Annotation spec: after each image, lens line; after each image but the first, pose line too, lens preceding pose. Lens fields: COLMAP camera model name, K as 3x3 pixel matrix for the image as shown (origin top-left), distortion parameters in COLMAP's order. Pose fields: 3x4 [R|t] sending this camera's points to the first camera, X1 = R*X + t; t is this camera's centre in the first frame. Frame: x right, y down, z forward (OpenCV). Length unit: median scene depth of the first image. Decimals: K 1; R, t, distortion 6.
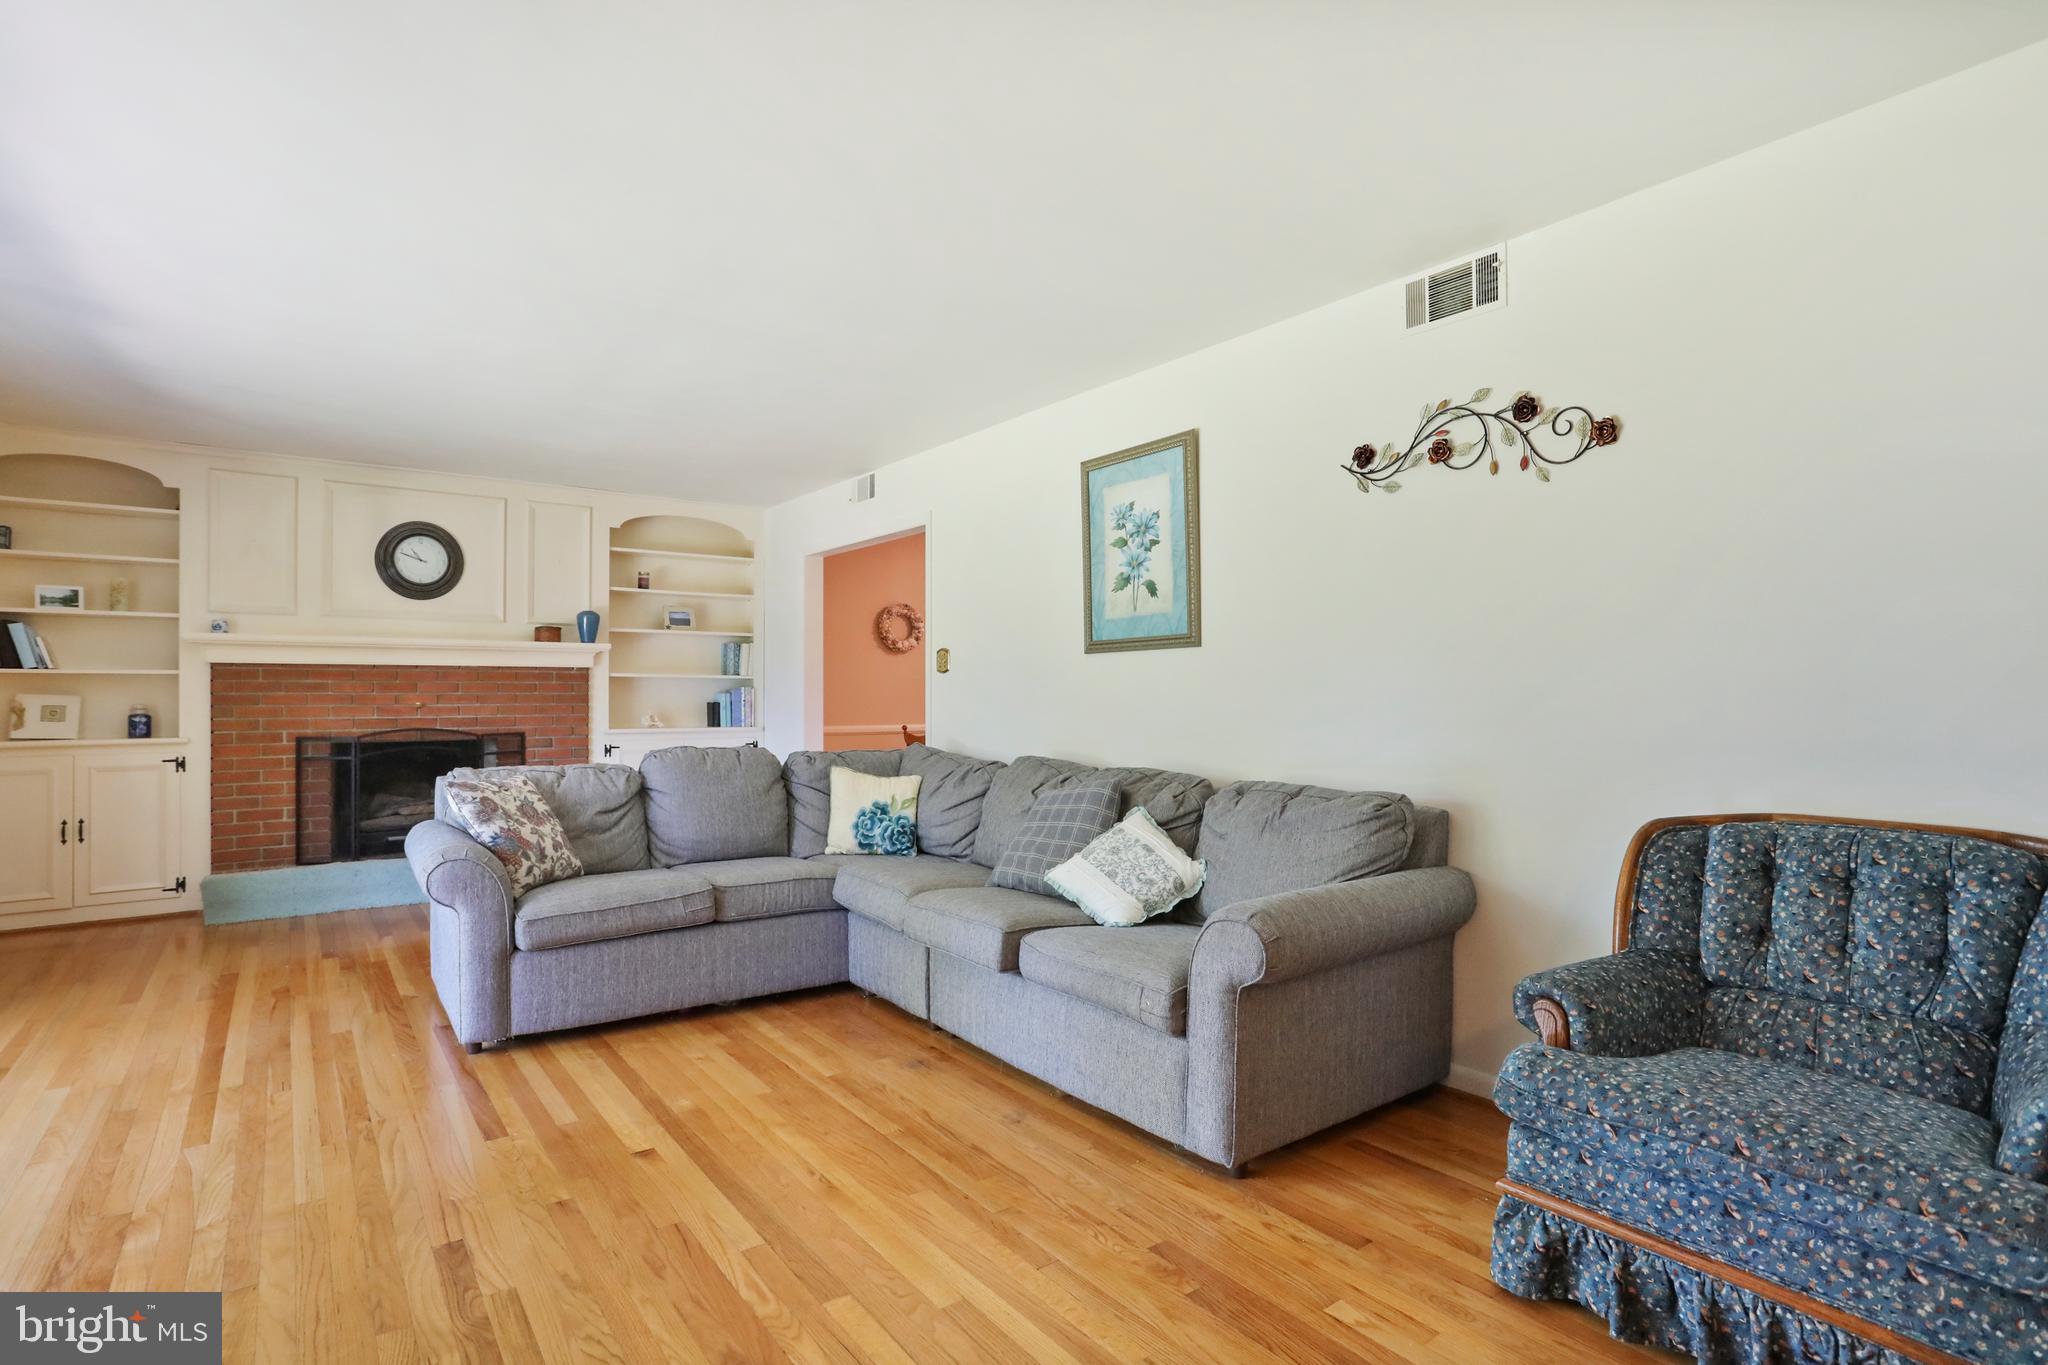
lens RADIAL K [[1001.5, 0, 1038.0], [0, 1001.5, 680.6], [0, 0, 1]] dist [-0.028183, 0.007649]
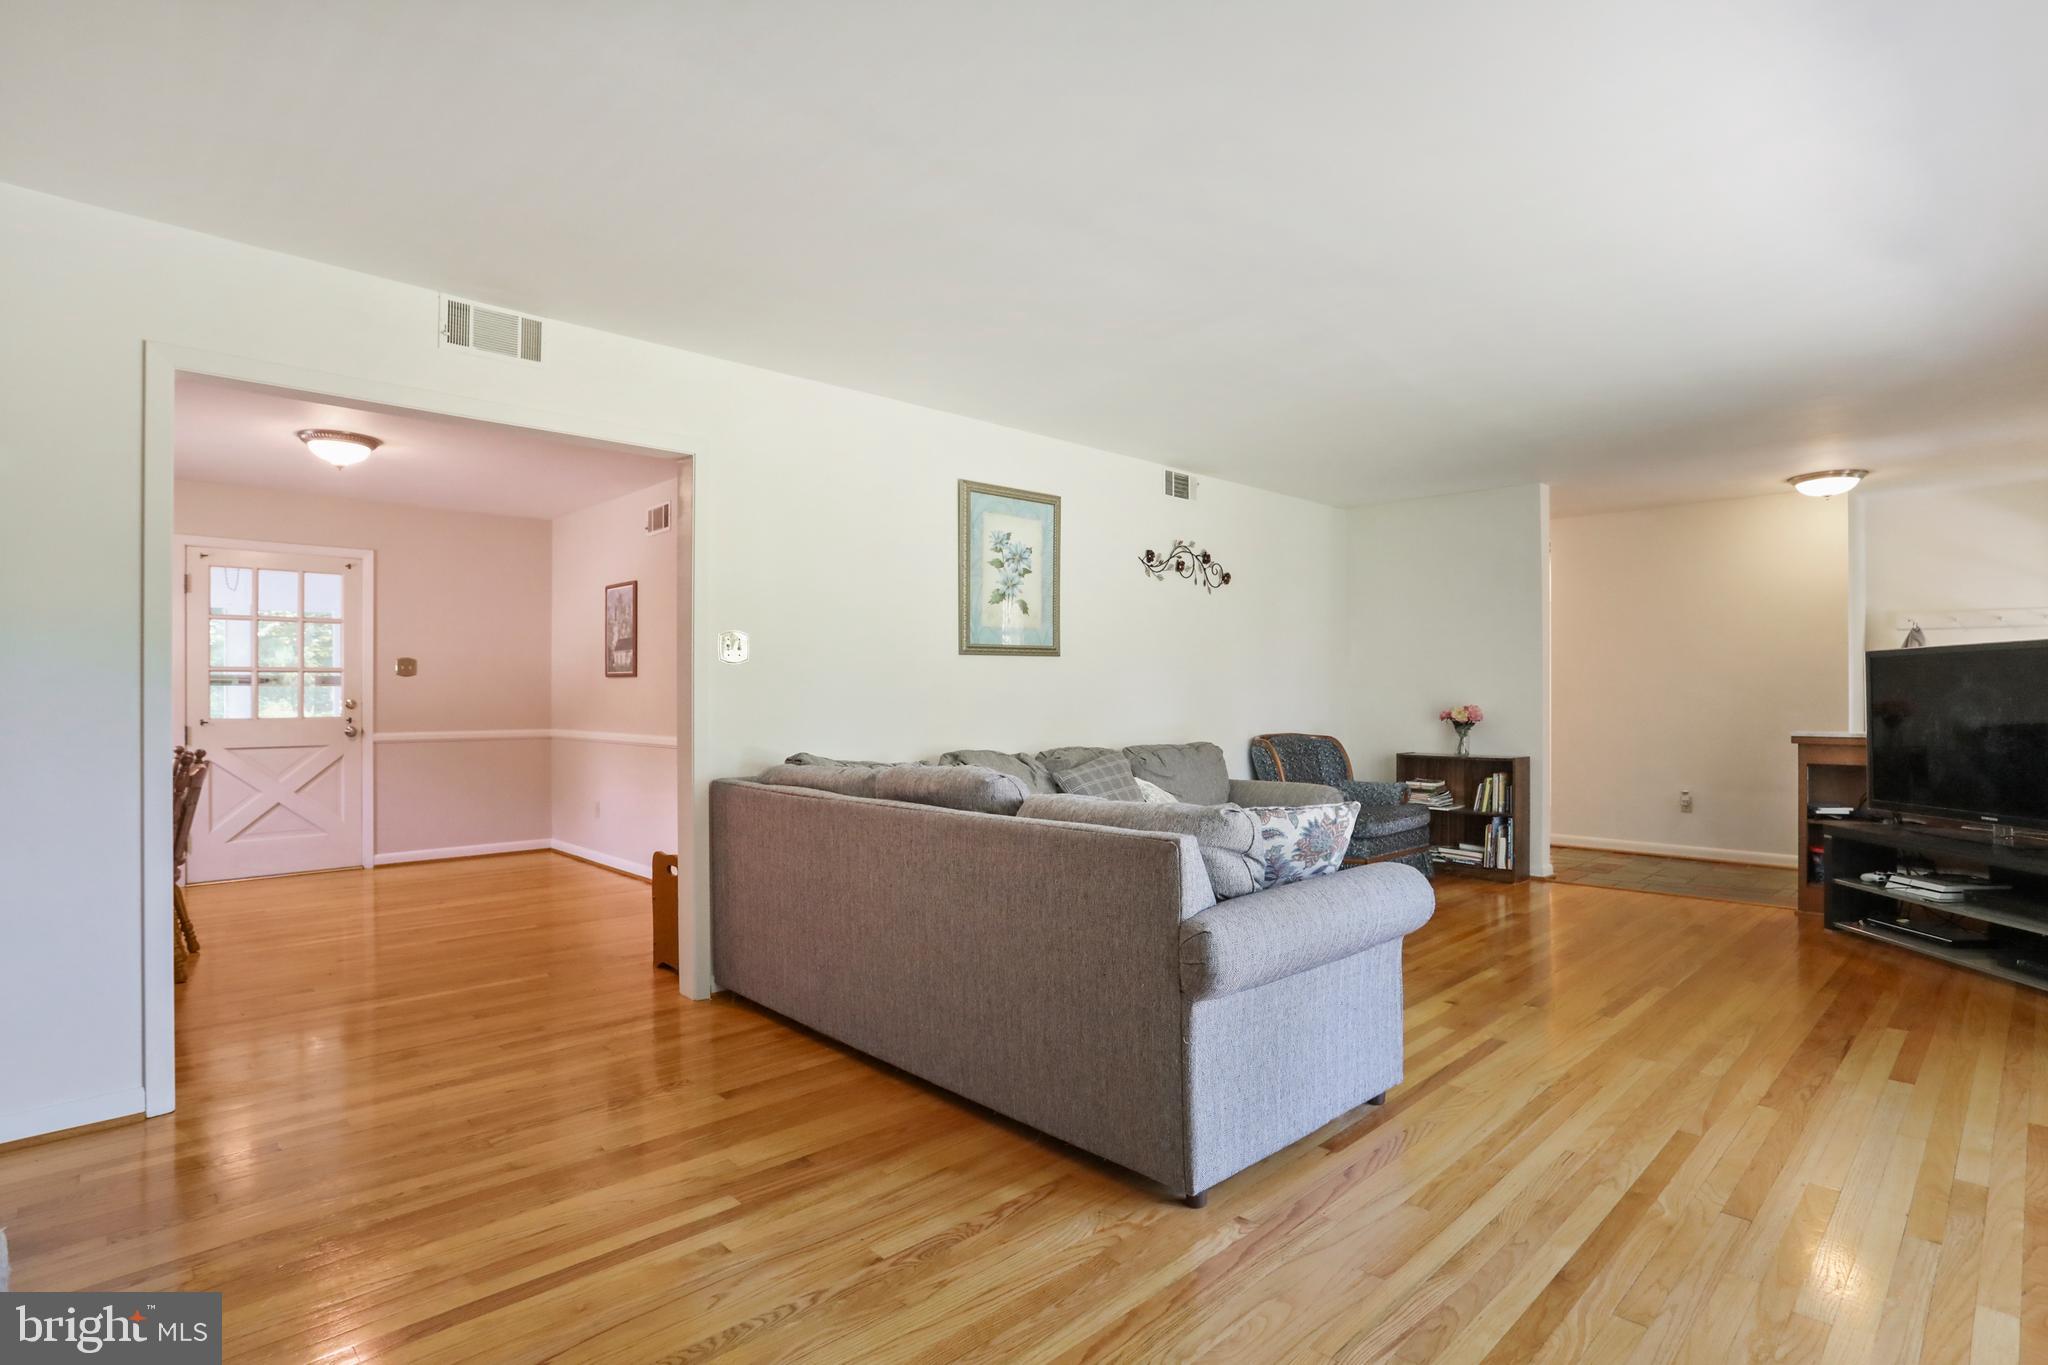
lens RADIAL K [[1001.5, 0, 1016.1], [0, 1001.5, 683.5], [0, 0, 1]] dist [-0.028183, 0.007649]
pose [[-0.102481, 0.001745, 0.994733, -1.108075], [-0.012629, 0.999916, -0.003055, 0.007720], [-0.994655, -0.012875, -0.102450, 1.107221]]
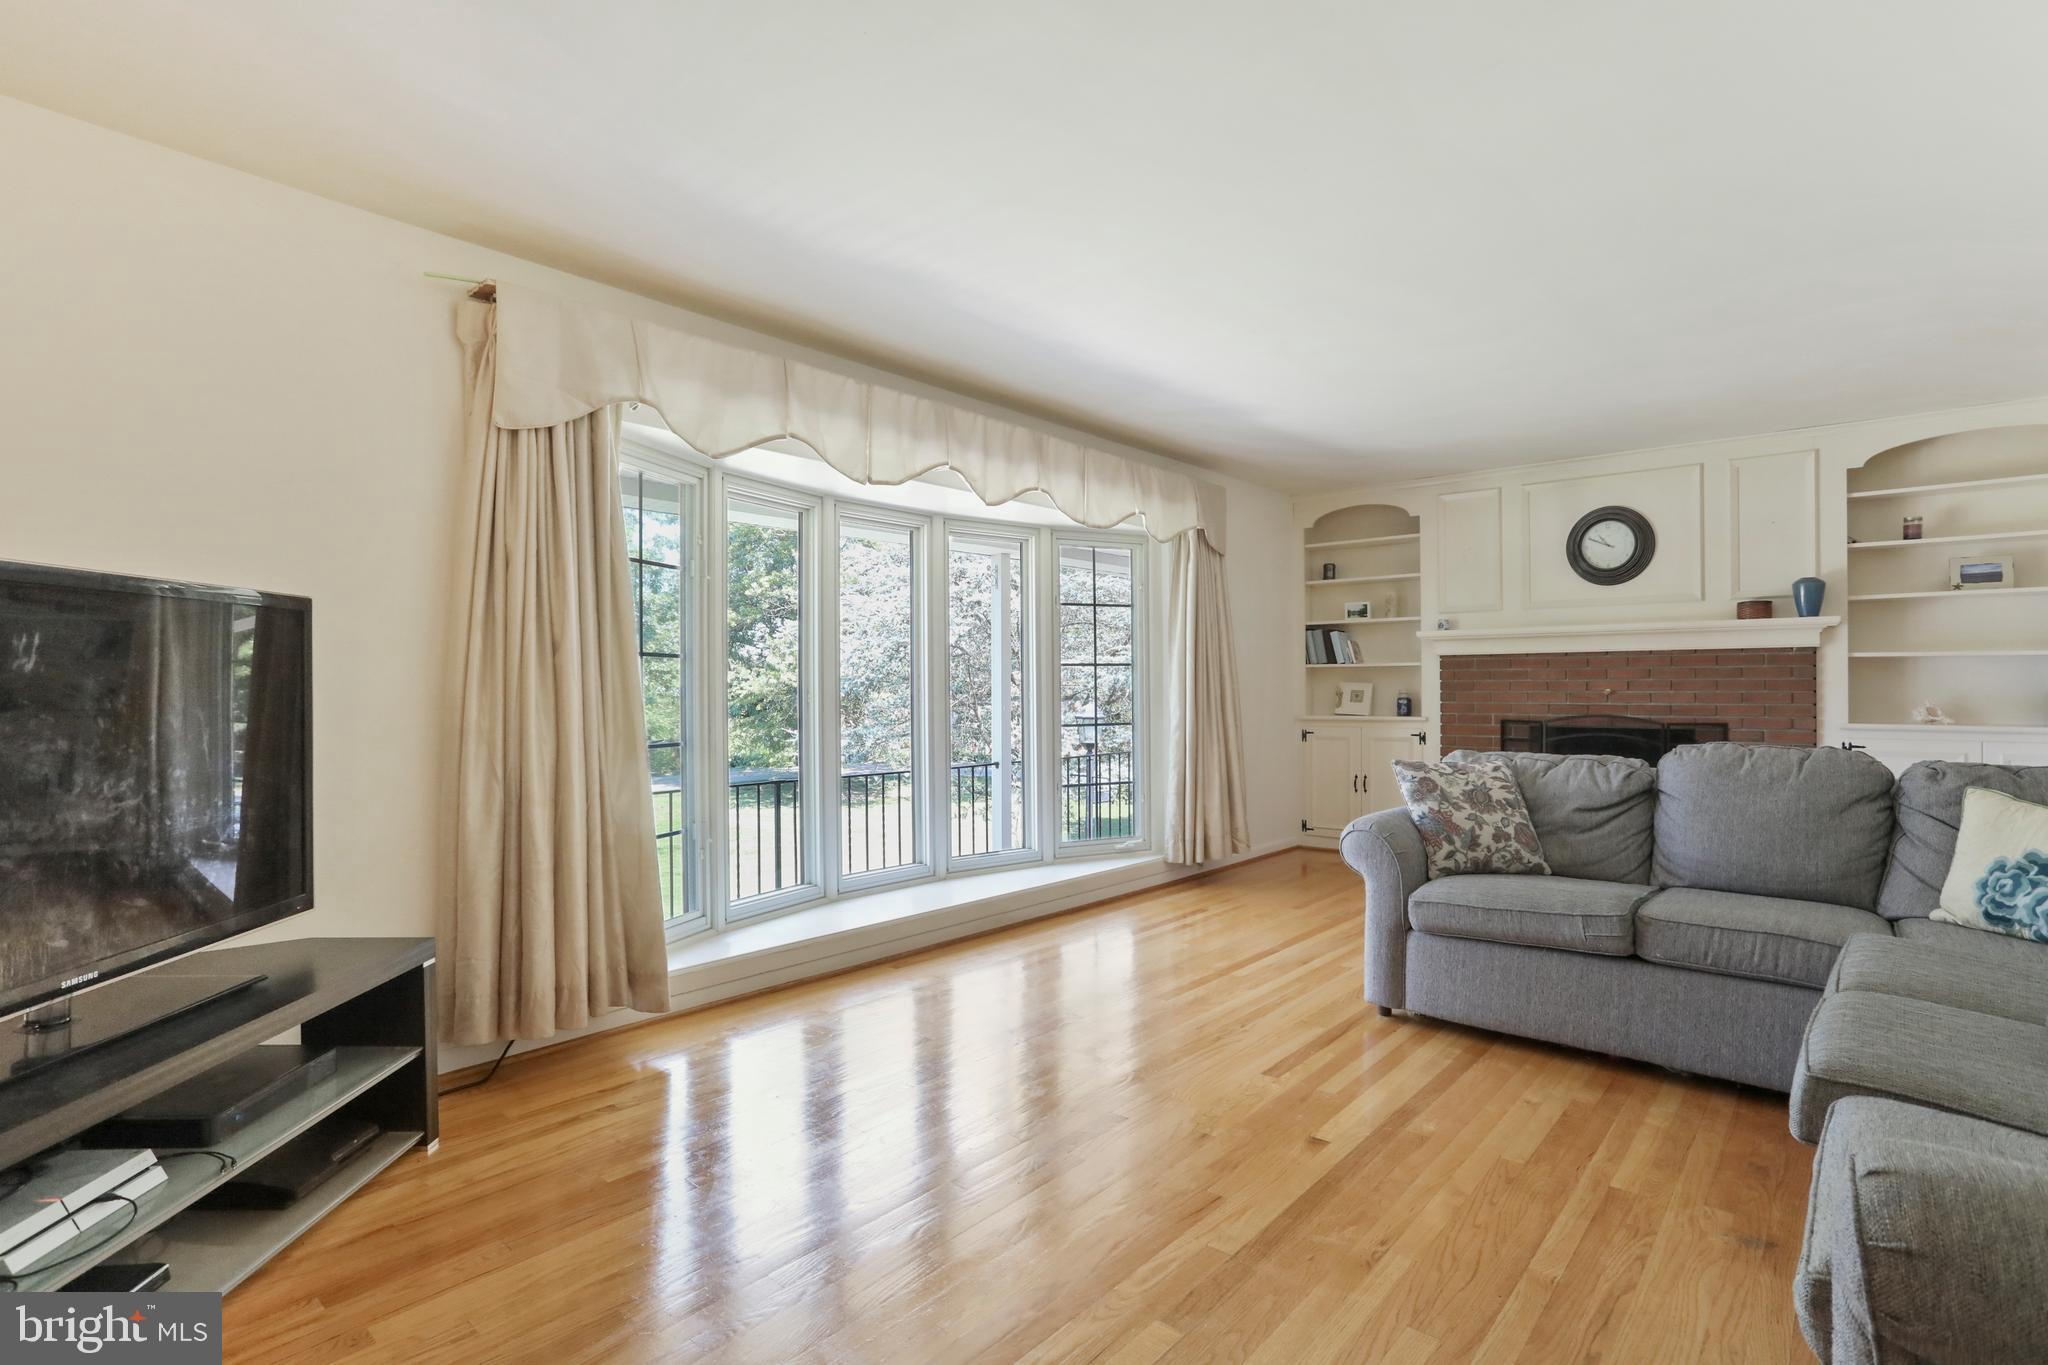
lens RADIAL K [[1001.5, 0, 1033.3], [0, 1001.5, 681.0], [0, 0, 1]] dist [-0.028183, 0.007649]
pose [[0.225412, -0.006512, -0.974242, 0.305884], [0.015944, 0.999868, -0.002994, 0.011406], [0.974133, -0.014859, 0.225486, 0.310956]]
